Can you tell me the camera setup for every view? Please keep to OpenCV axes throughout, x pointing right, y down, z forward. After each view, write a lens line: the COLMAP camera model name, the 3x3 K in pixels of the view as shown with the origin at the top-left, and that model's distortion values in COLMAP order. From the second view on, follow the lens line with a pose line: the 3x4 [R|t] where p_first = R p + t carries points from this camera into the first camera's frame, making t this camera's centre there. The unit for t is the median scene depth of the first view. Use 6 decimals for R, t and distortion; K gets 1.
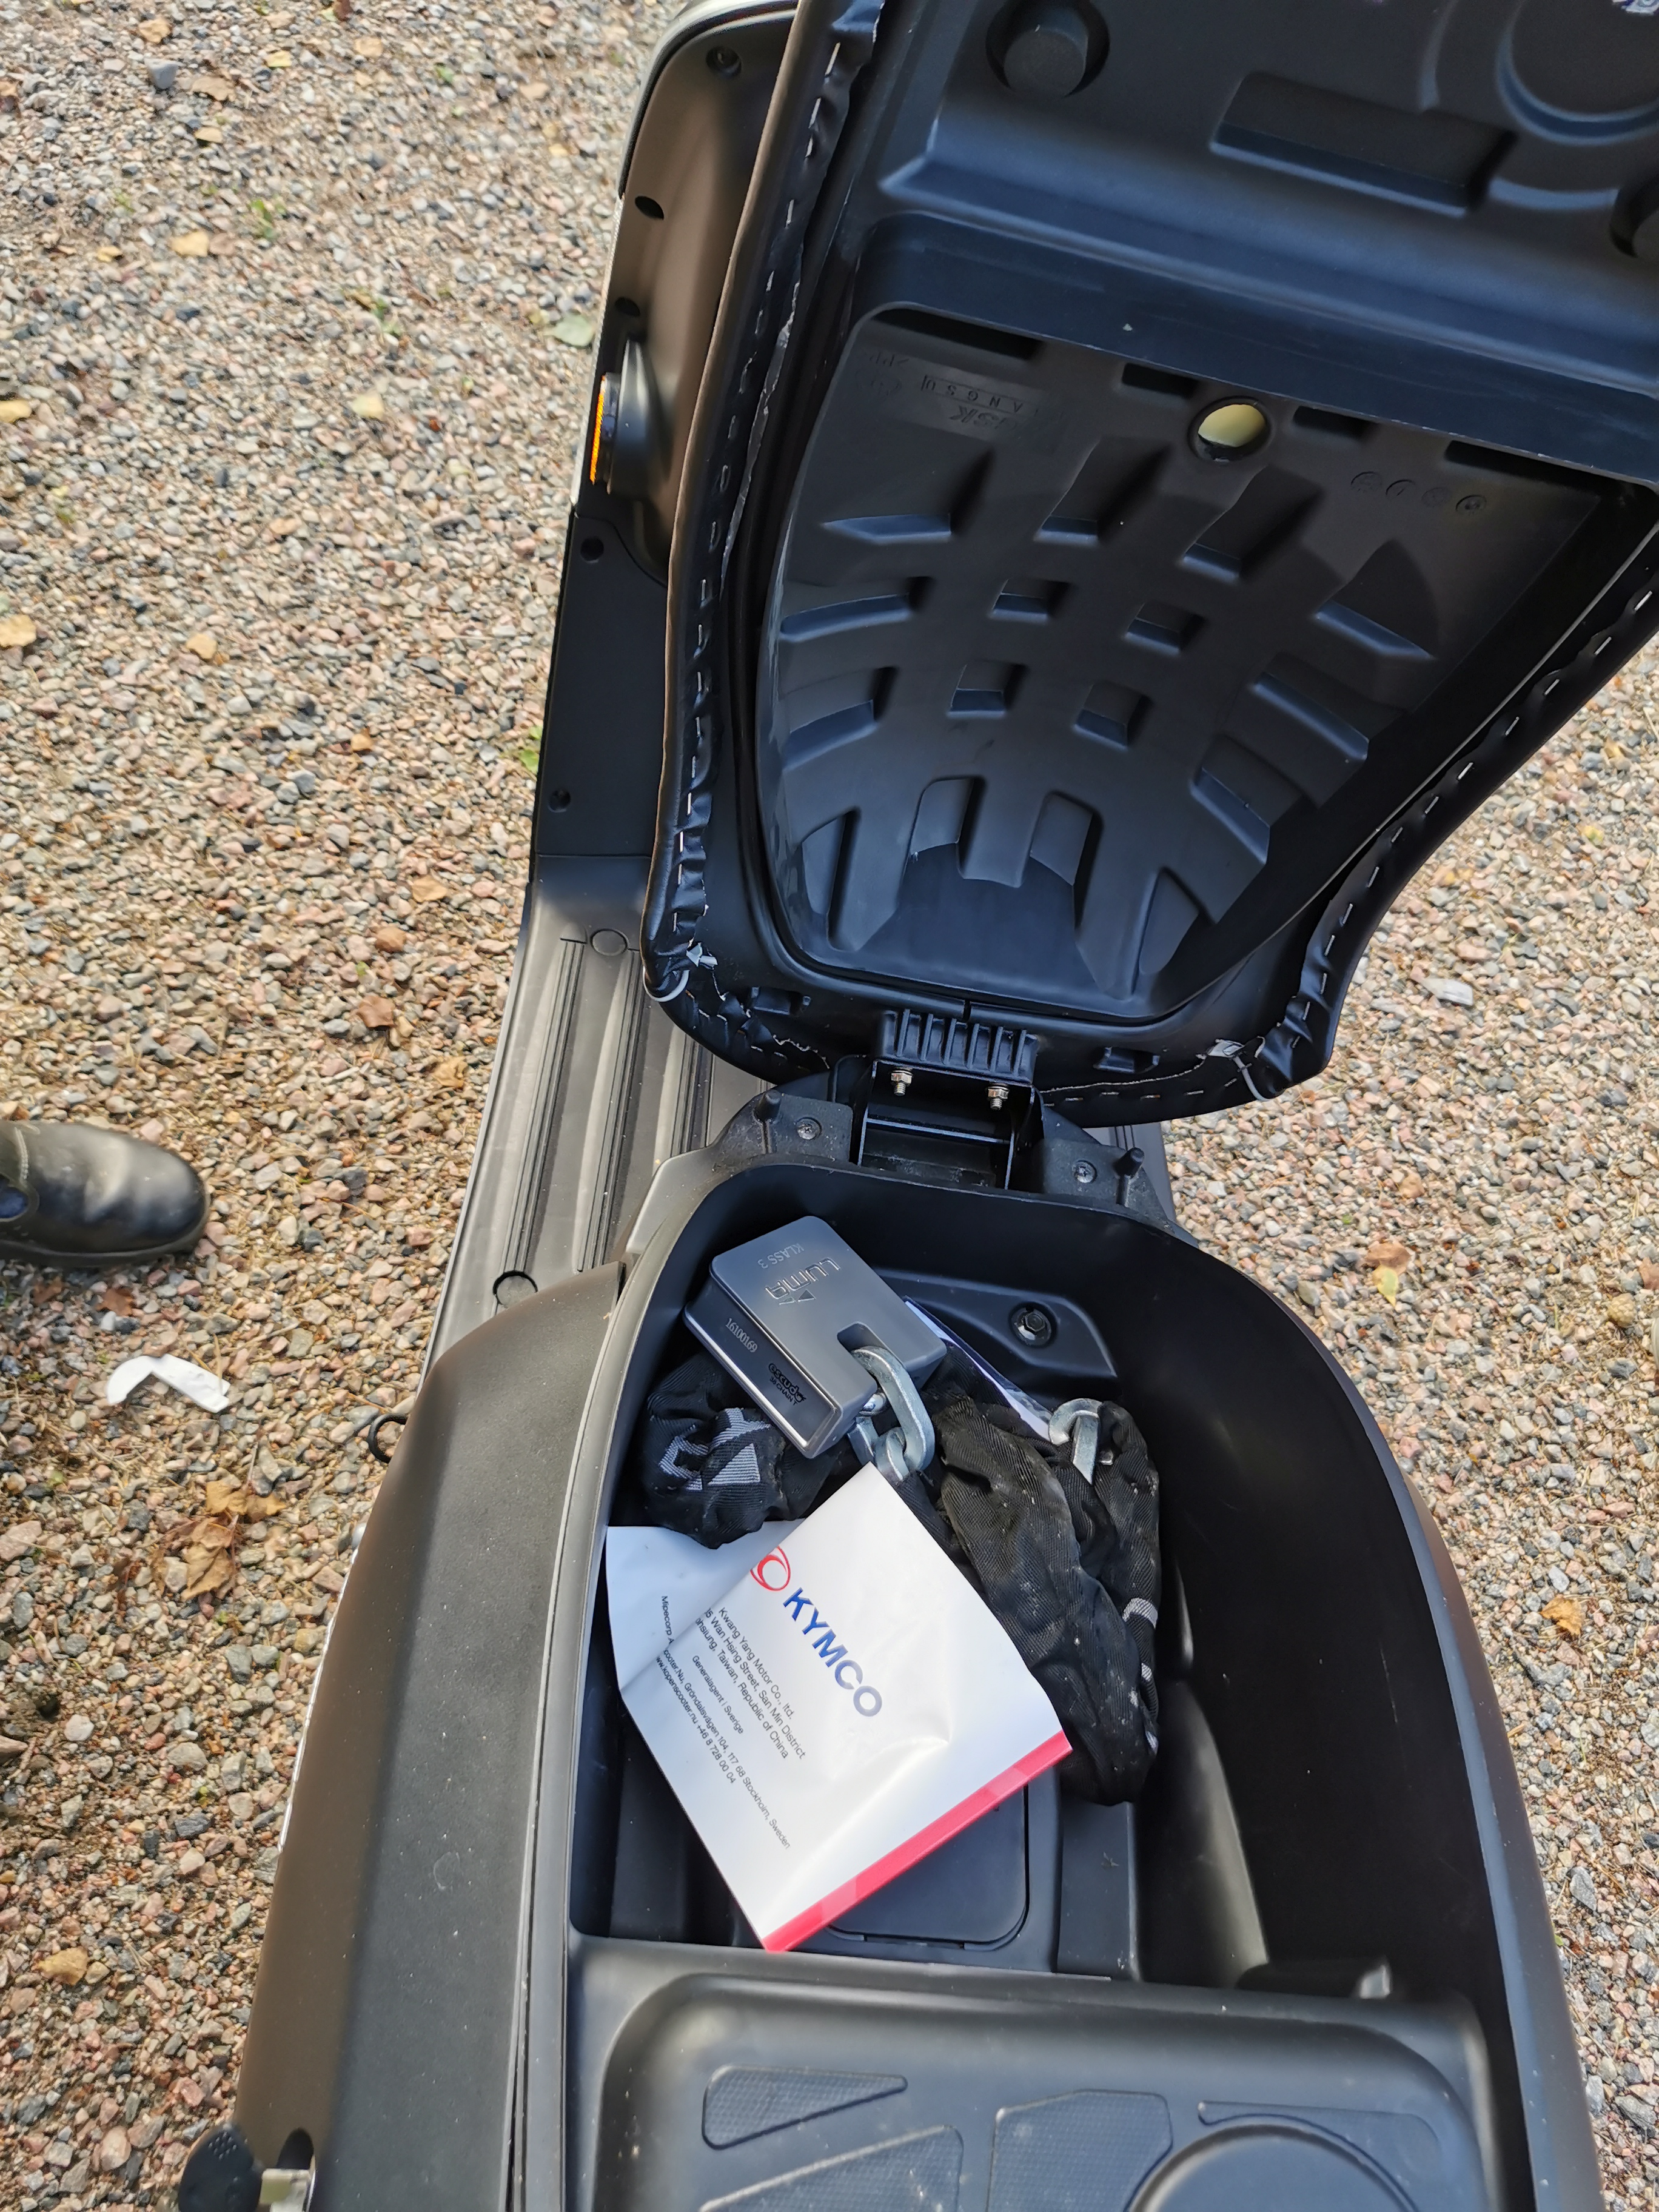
lens RADIAL K [[1728.8, 0, 816.9], [0, 1728.8, 1104.6], [0, 0, 1]] dist [0.023223, -0.006651]
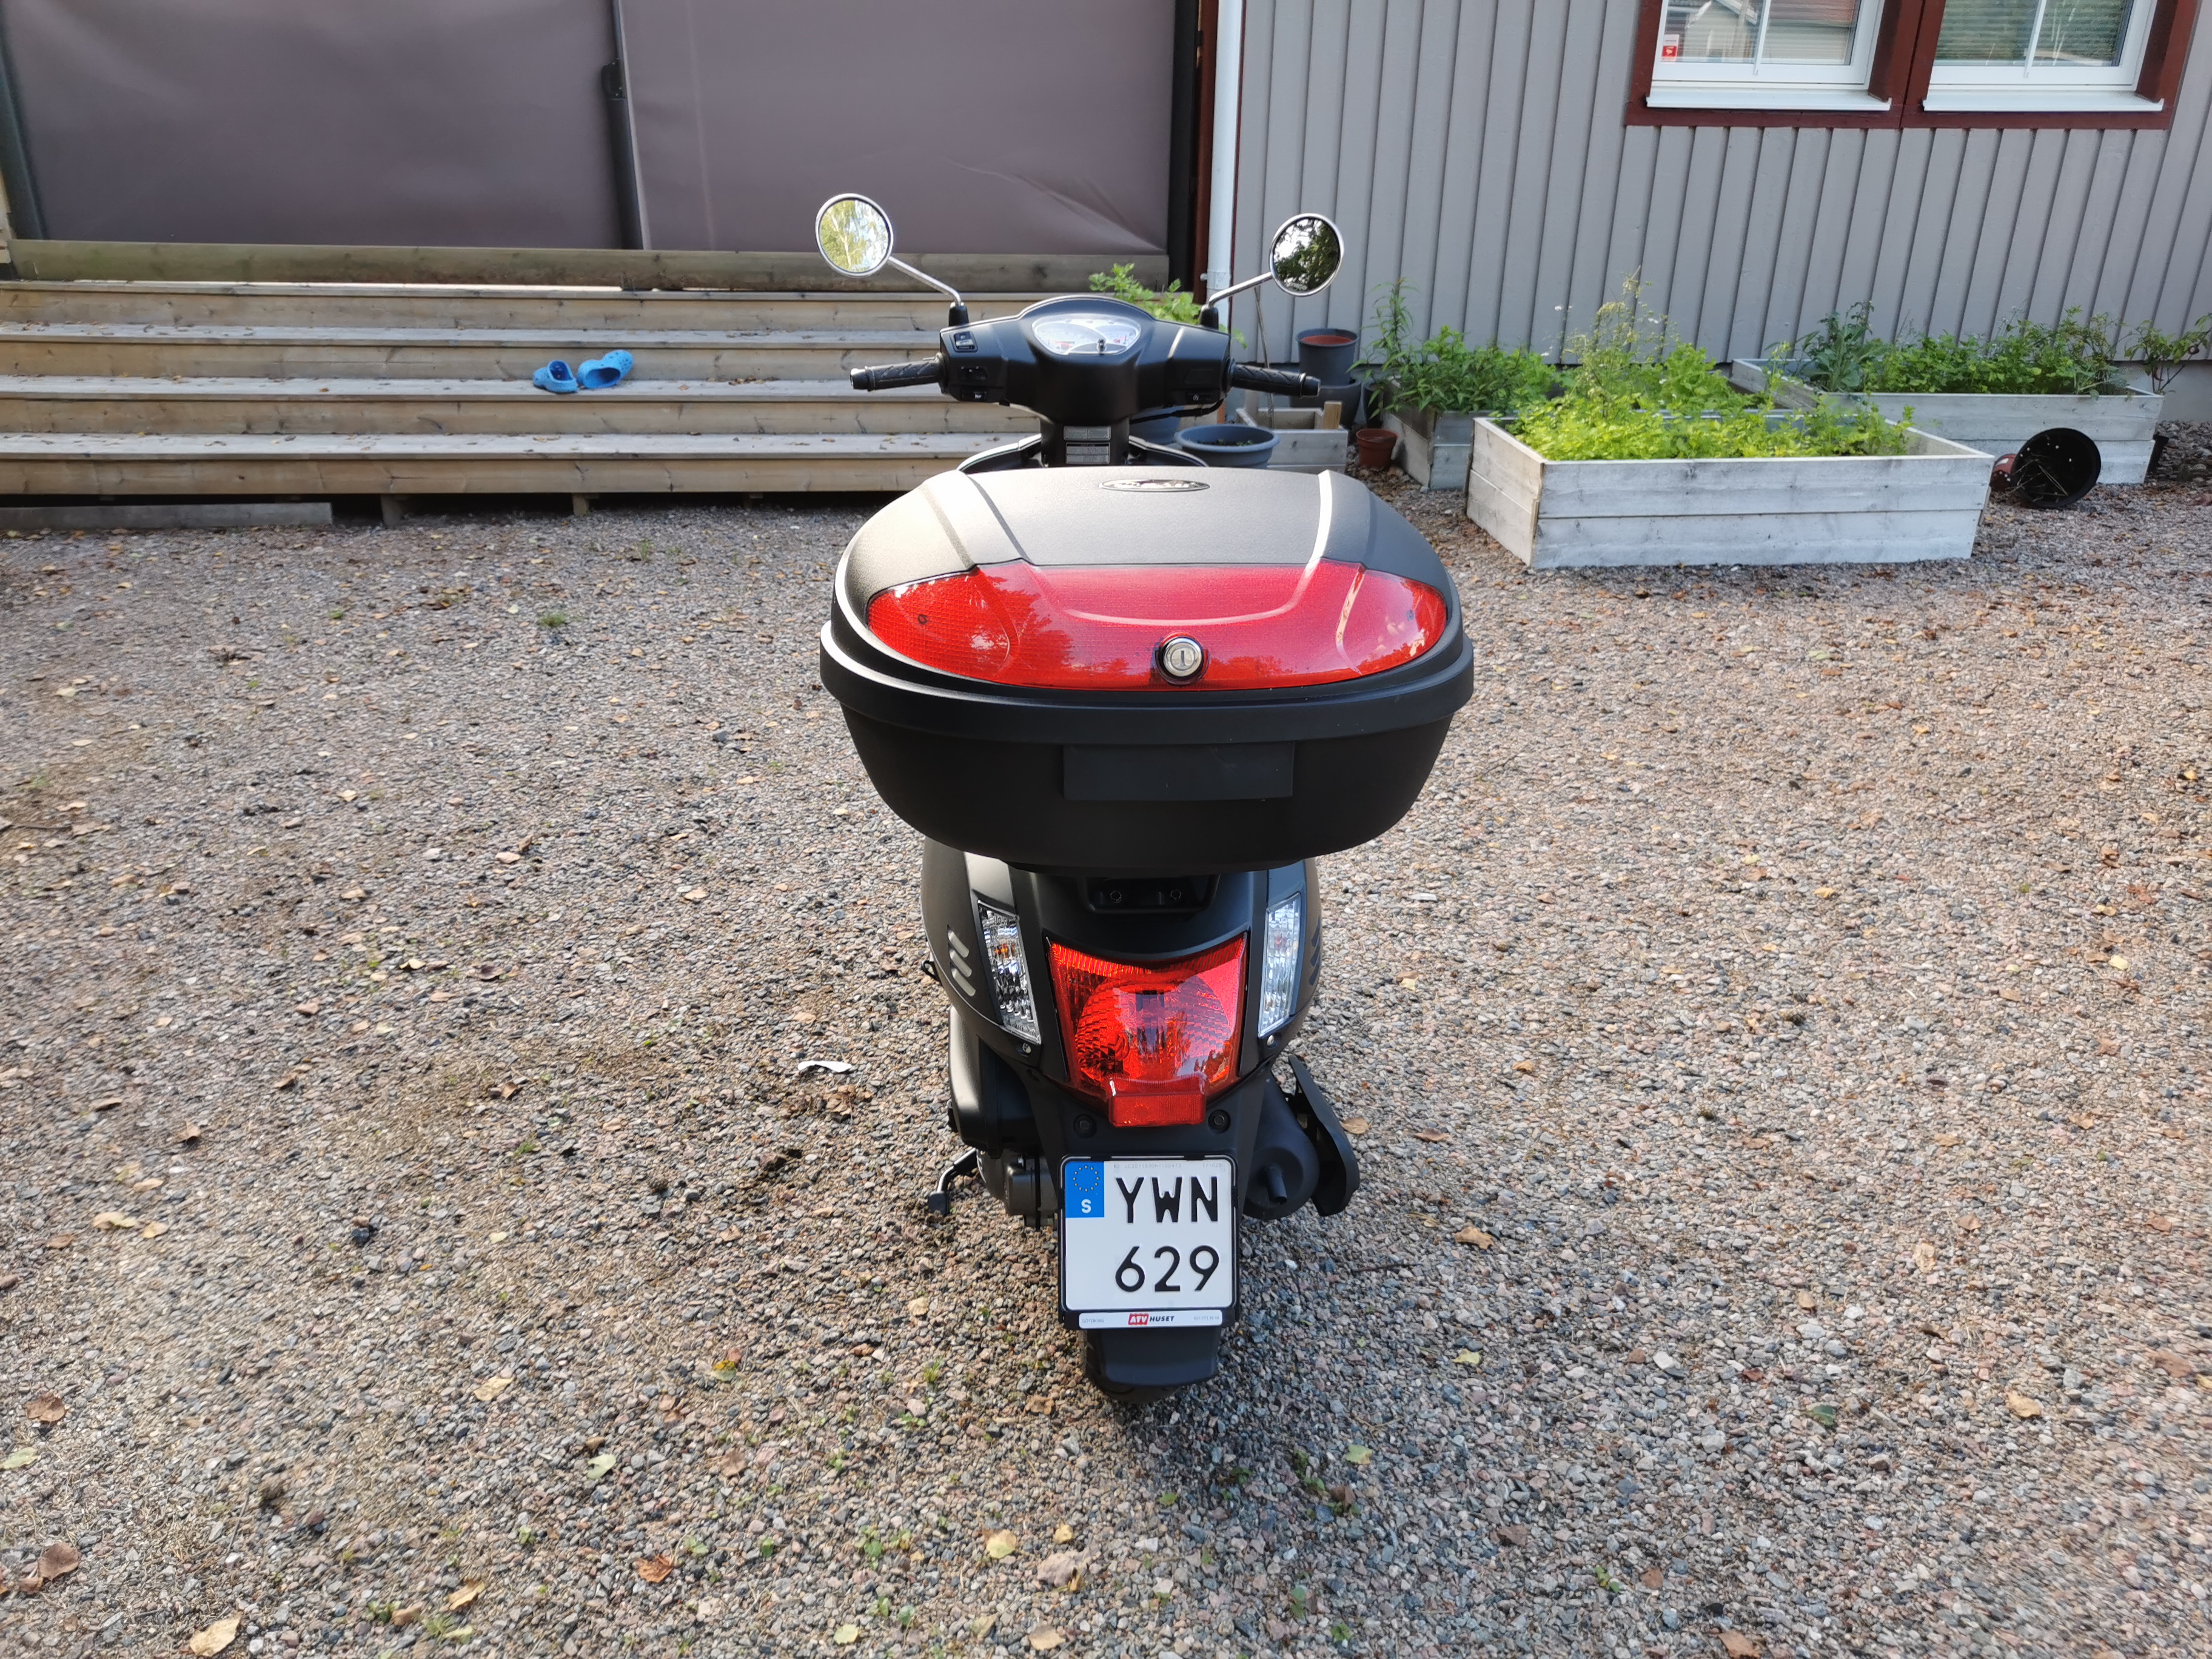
lens RADIAL K [[1728.8, 0, 1102.3], [0, 1728.8, 793.7], [0, 0, 1]] dist [0.023223, -0.006651]
pose [[0.972141, -0.232443, 0.030211, -0.019447], [0.204672, 0.778957, -0.592736, 1.118808], [0.114244, 0.582406, 0.804830, -0.807391]]
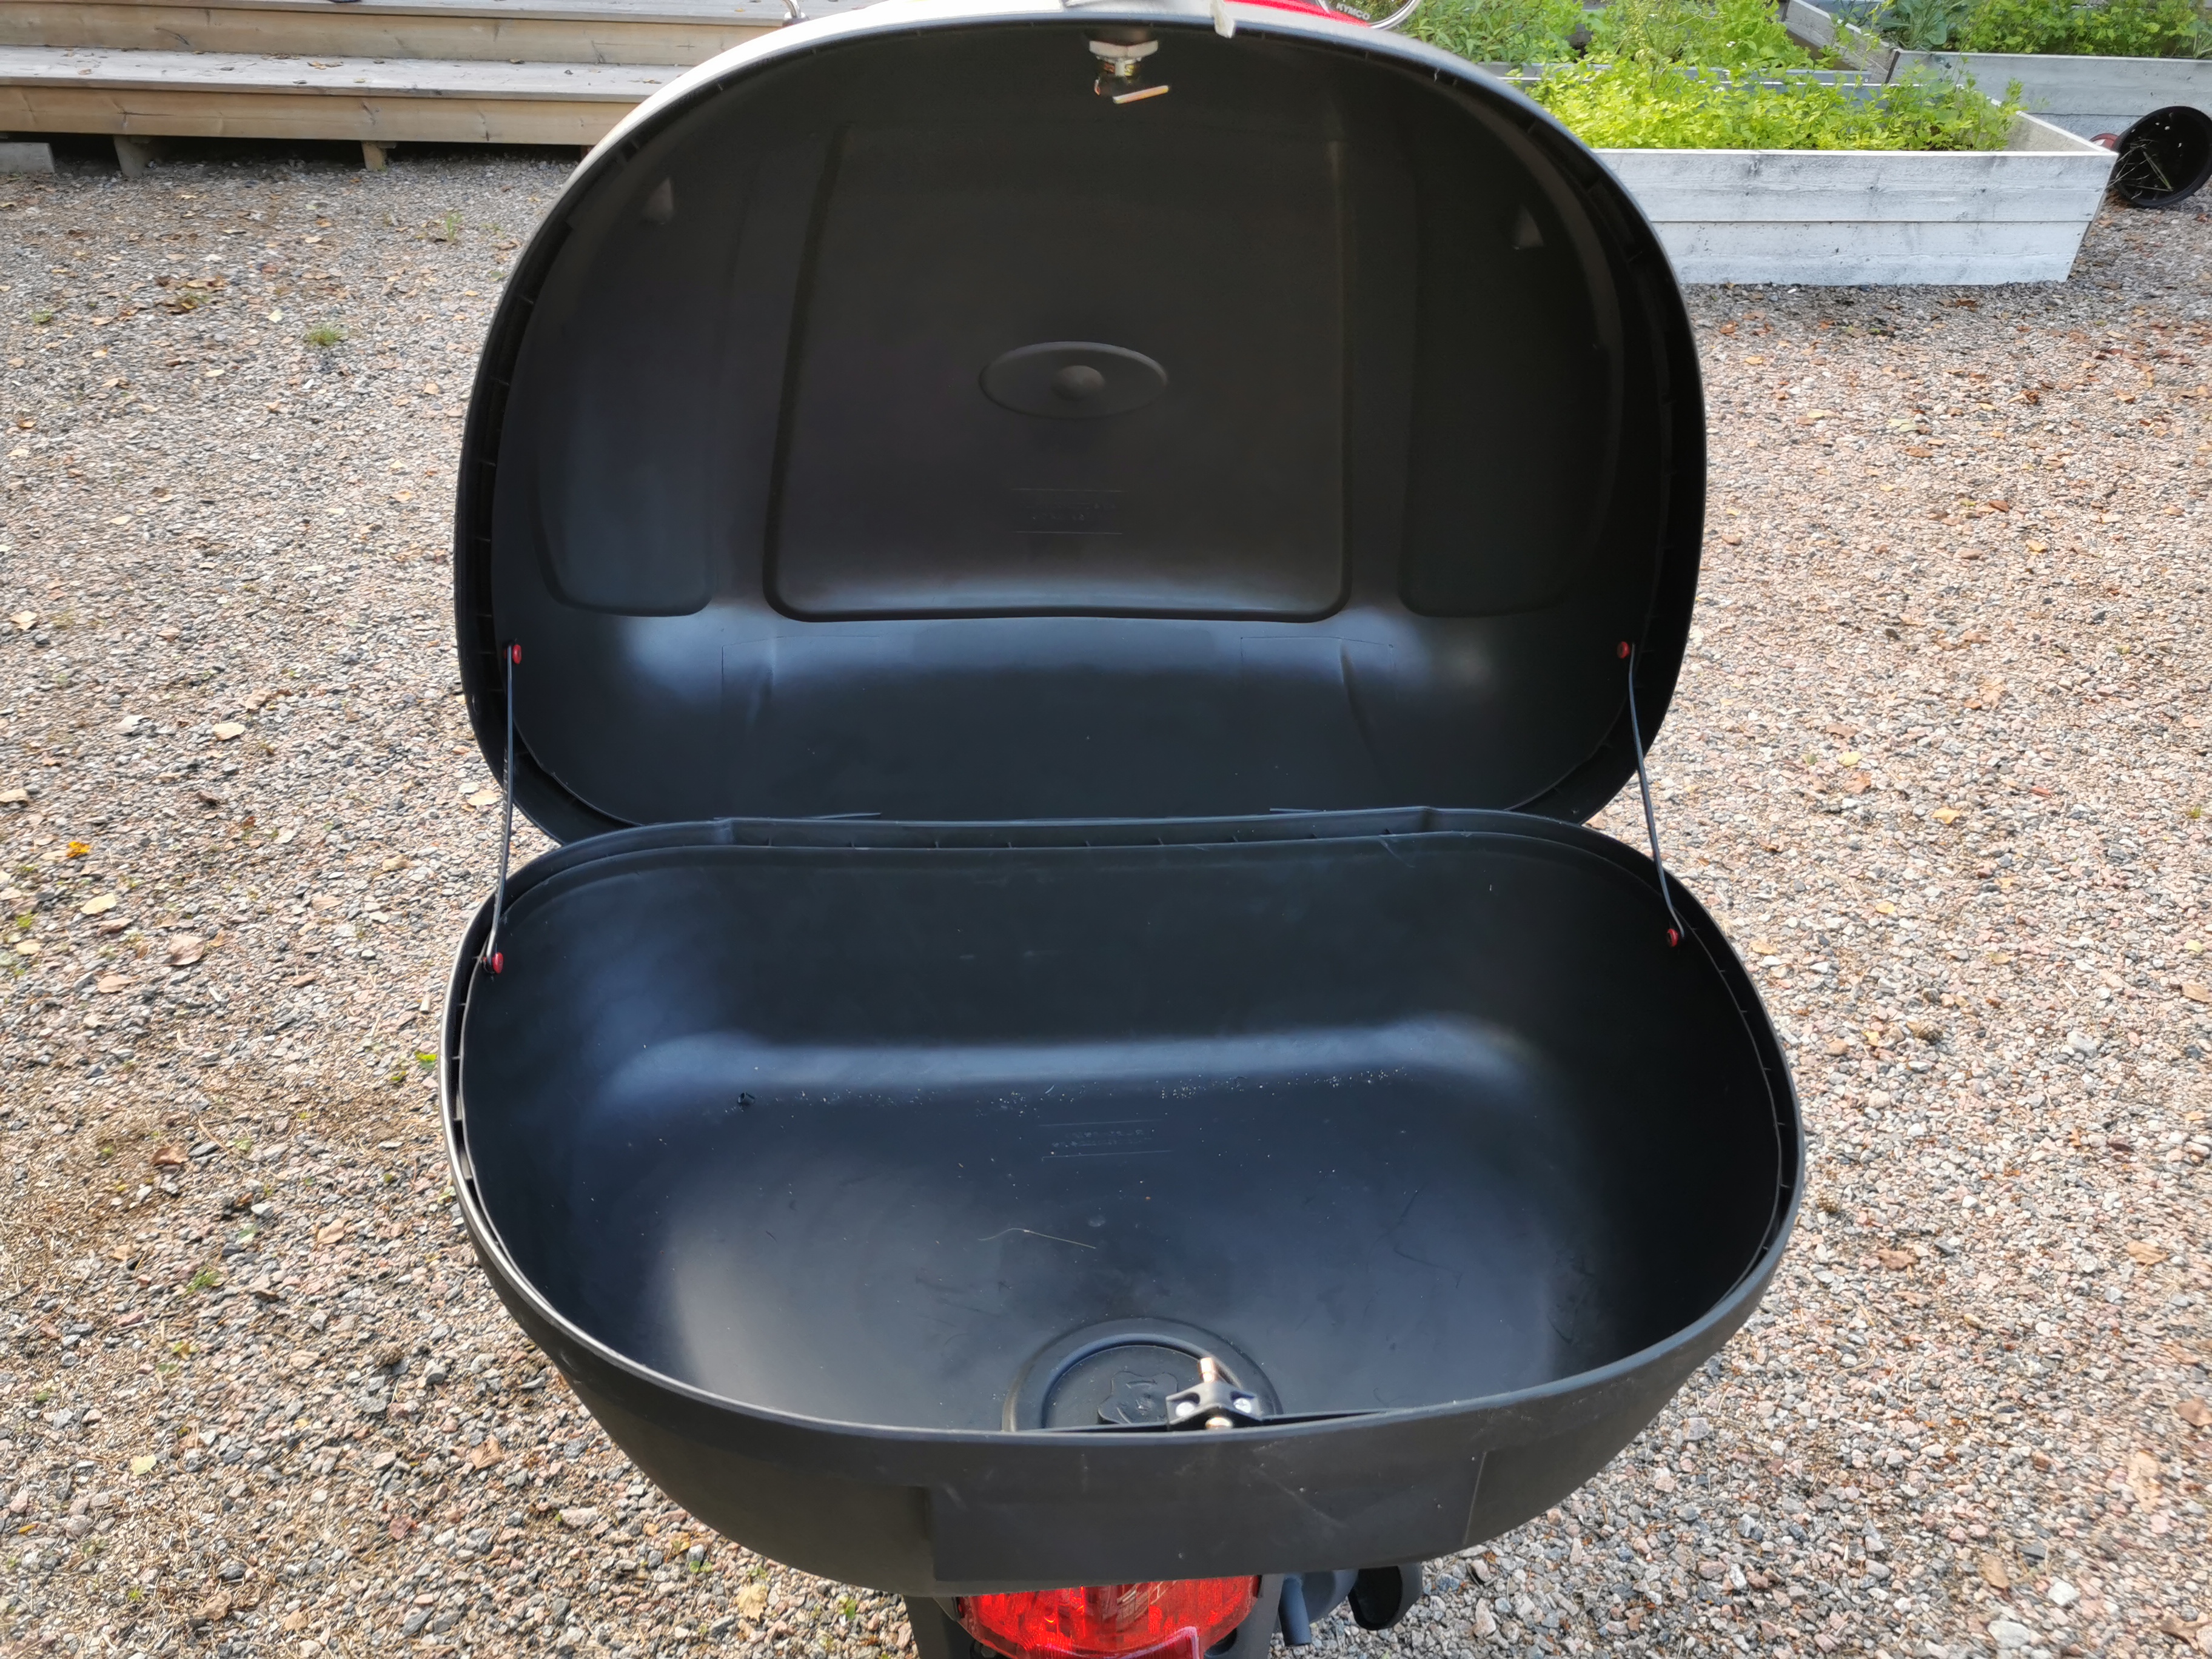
lens RADIAL K [[1728.8, 0, 1105.6], [0, 1728.8, 824.7], [0, 0, 1]] dist [0.023223, -0.006651]
pose [[0.974254, -0.224163, 0.024090, 0.056897], [0.215826, 0.896420, -0.387106, 0.554593], [0.065180, 0.382338, 0.921721, -0.474852]]
